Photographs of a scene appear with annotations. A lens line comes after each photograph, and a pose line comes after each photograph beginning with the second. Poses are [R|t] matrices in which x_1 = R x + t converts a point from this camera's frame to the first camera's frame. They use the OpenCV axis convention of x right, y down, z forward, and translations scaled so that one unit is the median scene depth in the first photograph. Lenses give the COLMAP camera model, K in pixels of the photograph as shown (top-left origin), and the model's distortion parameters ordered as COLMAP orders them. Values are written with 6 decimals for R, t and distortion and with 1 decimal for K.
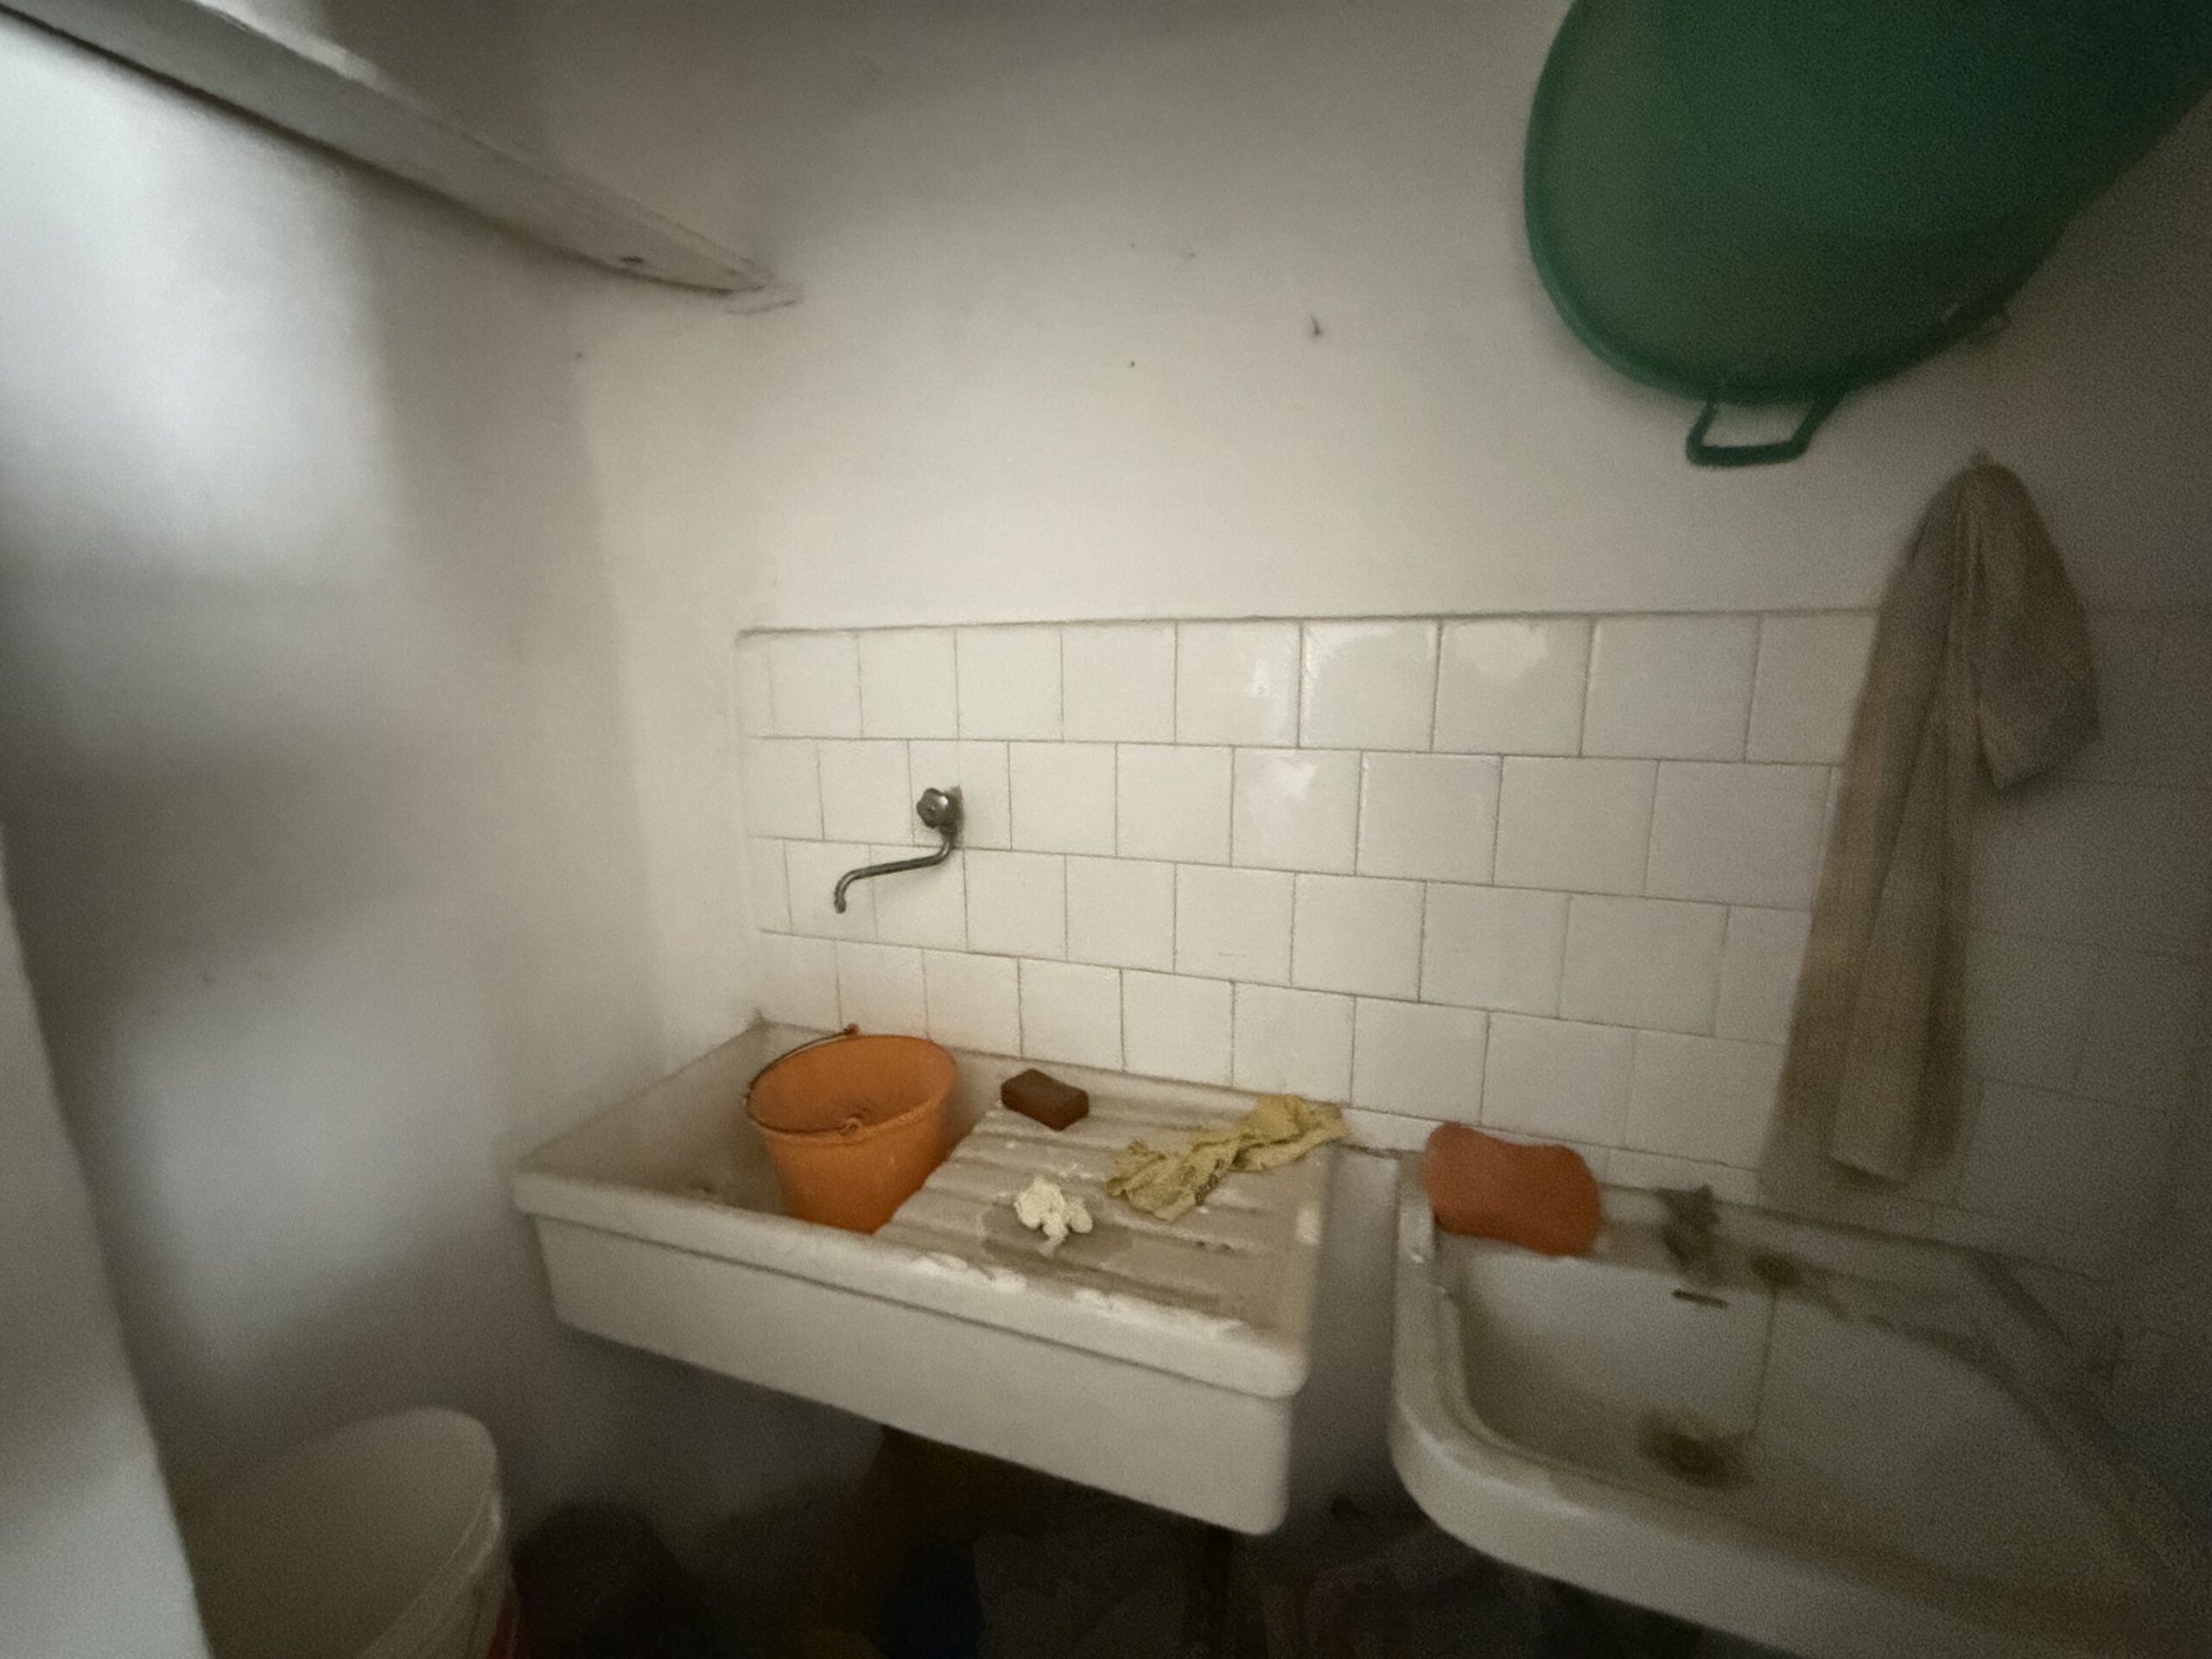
lens RADIAL K [[894.6, 0, 1098.7], [0, 894.6, 823.1], [0, 0, 1]] dist [0.001291, 0.000129]
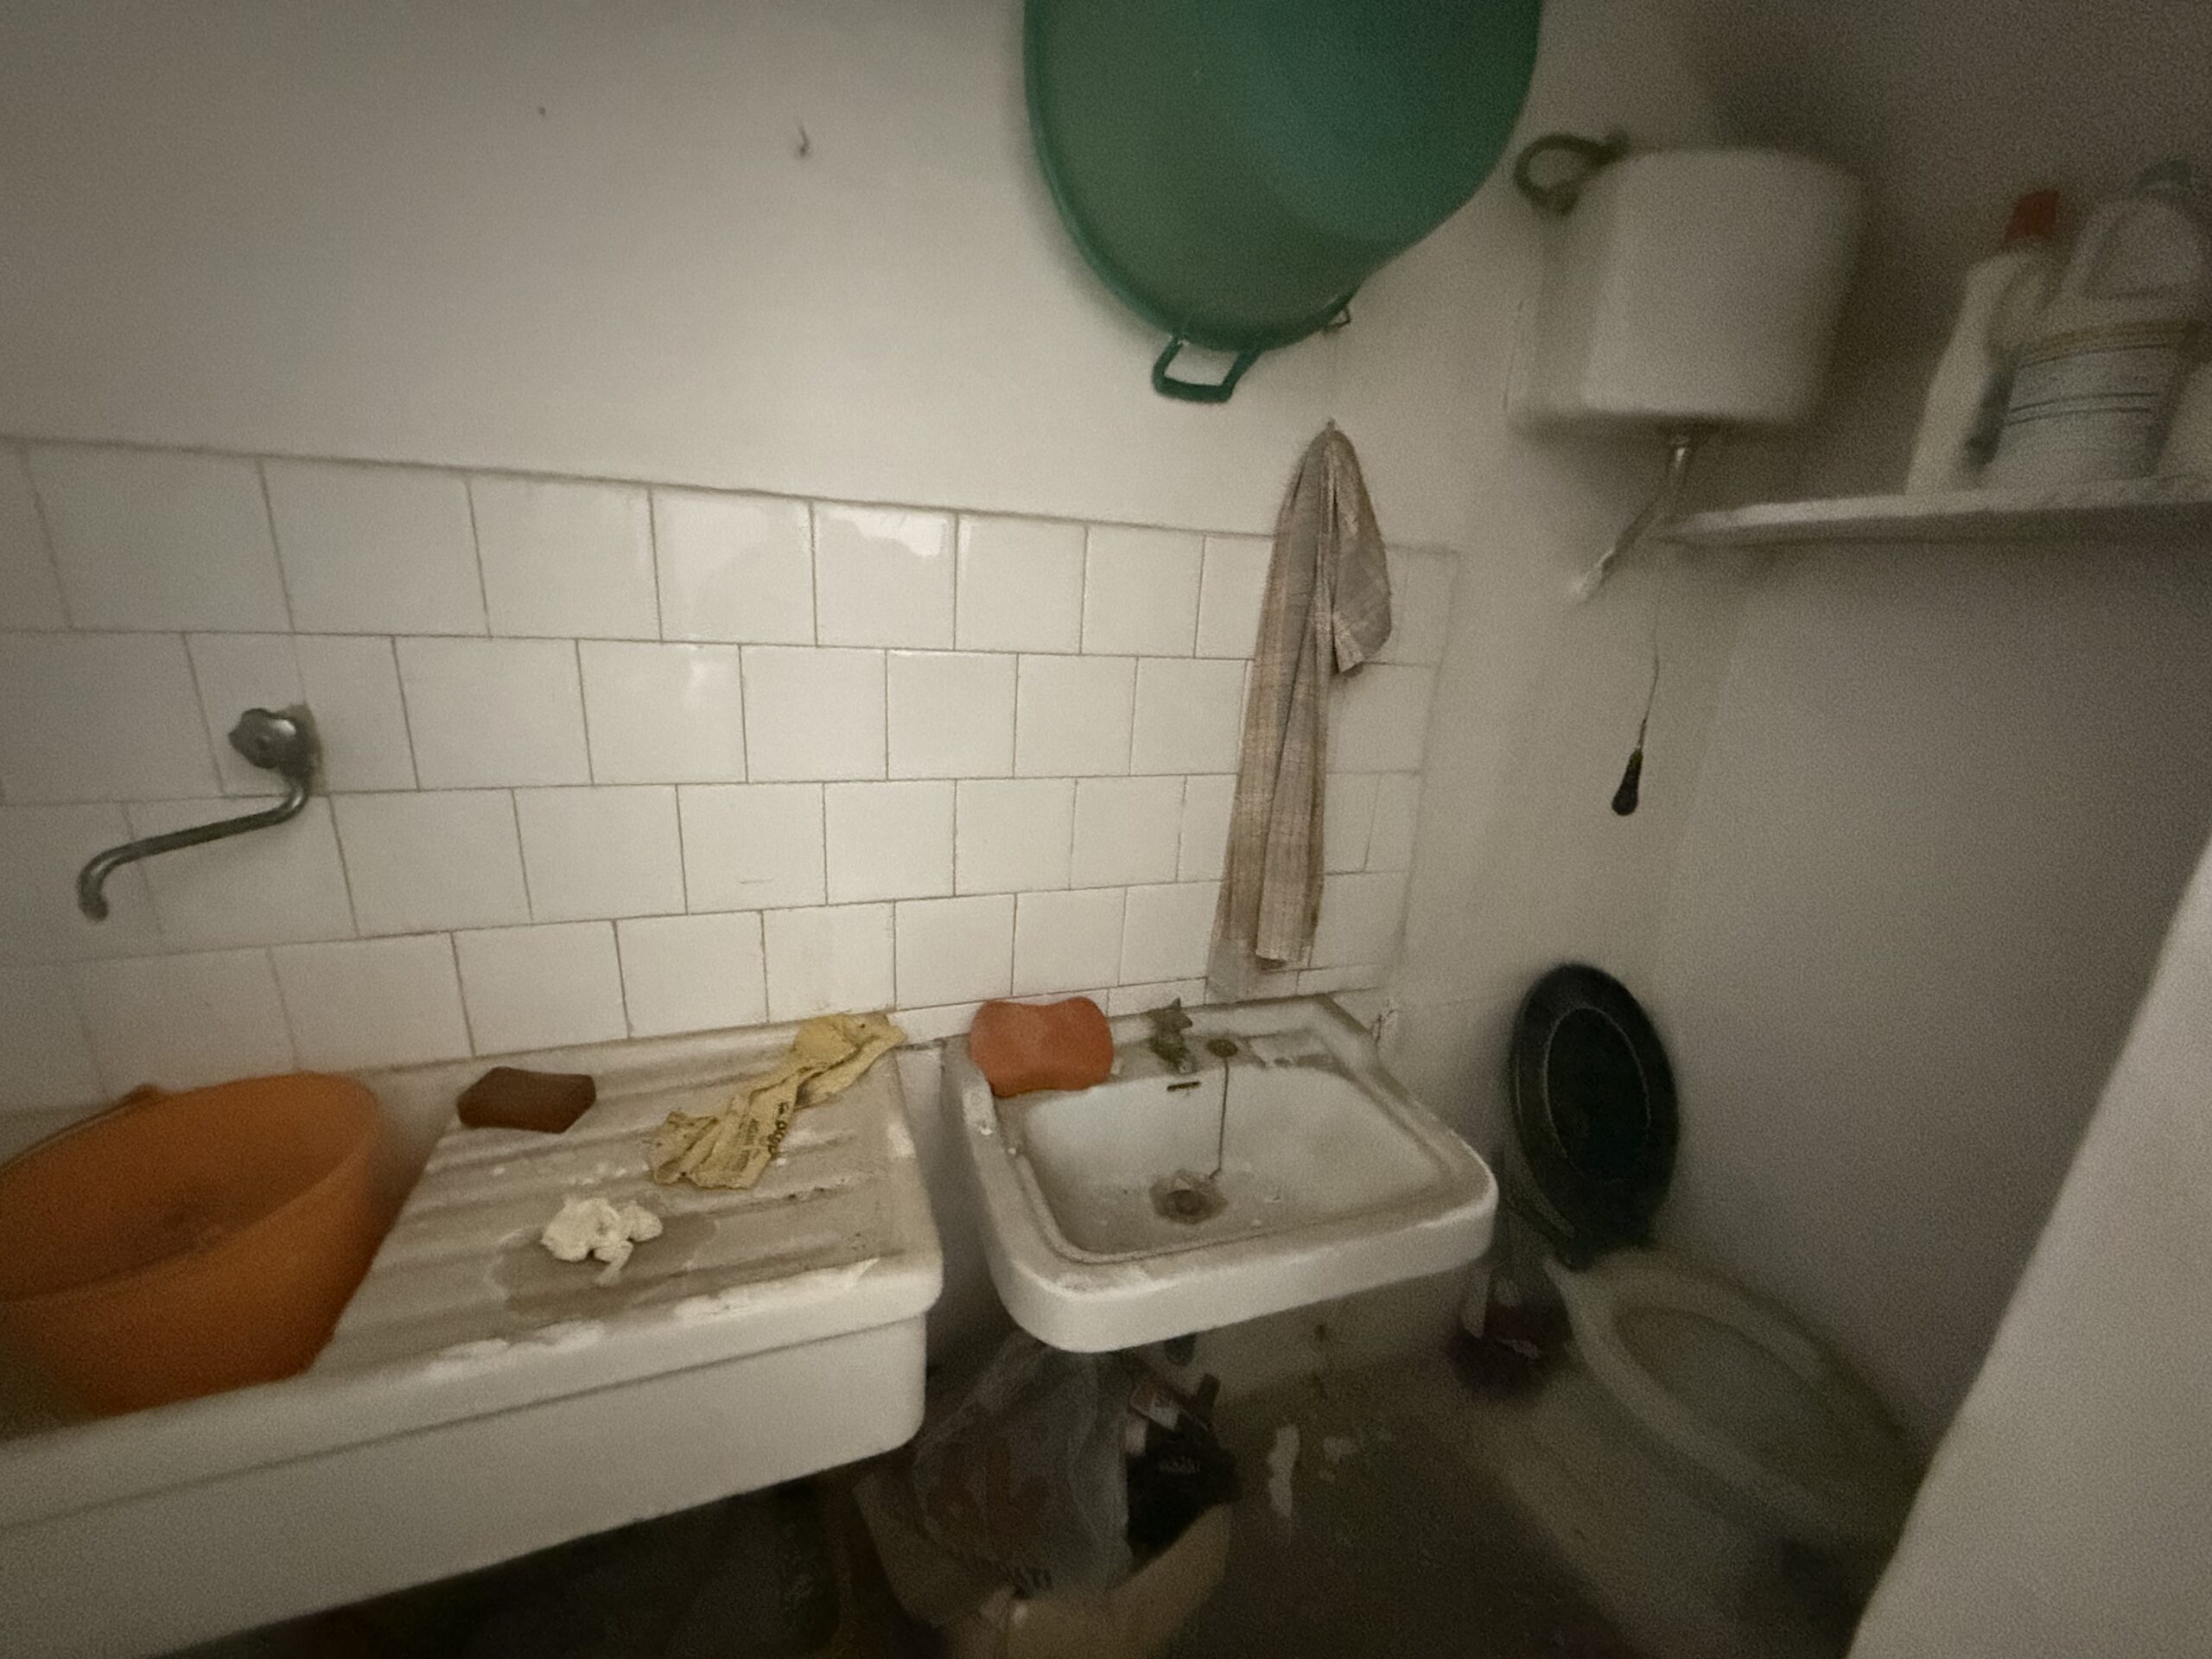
lens RADIAL K [[894.6, 0, 1109.3], [0, 894.6, 824.8], [0, 0, 1]] dist [0.001291, 0.000129]
pose [[0.776087, -0.127511, 0.617600, -0.136966], [0.048421, 0.988503, 0.143241, -0.021168], [-0.628764, -0.081262, 0.773339, 0.104448]]
